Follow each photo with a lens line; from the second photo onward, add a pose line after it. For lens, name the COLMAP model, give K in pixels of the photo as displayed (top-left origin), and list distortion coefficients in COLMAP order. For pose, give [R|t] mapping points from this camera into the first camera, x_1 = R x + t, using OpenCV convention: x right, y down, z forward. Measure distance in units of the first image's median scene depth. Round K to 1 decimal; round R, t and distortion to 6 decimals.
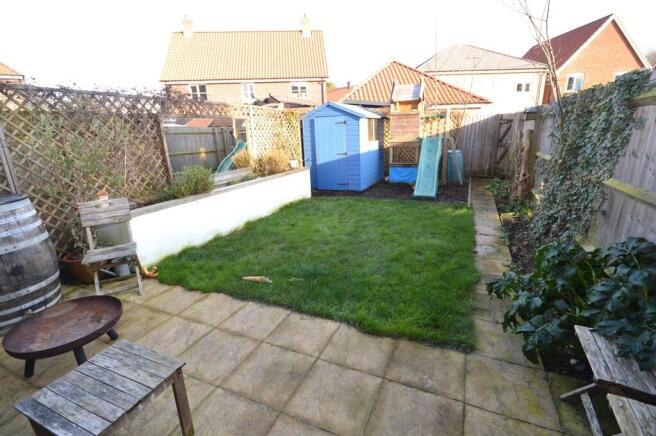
lens RADIAL K [[310.5, 0, 328.0], [0, 310.5, 218.0], [0, 0, 1]] dist [-0.003400, -0.001507]
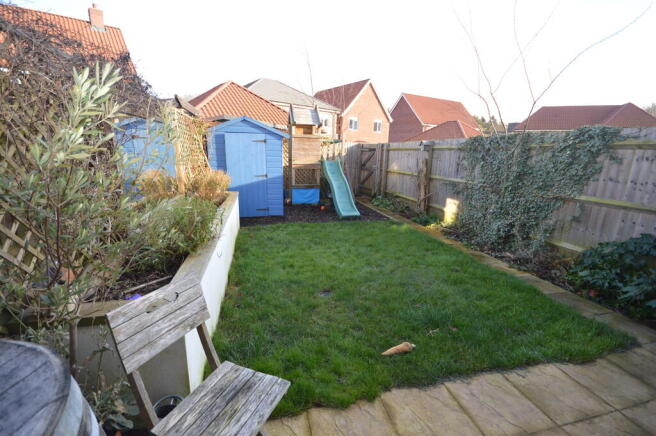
lens RADIAL K [[293.6, 0, 328.0], [0, 293.6, 218.0], [0, 0, 1]] dist [-0.003367, -0.000546]
pose [[0.789276, -0.083567, 0.608326, -0.324447], [0.117002, 0.993012, -0.015392, -0.050733], [-0.602789, 0.083324, 0.793538, 0.225373]]
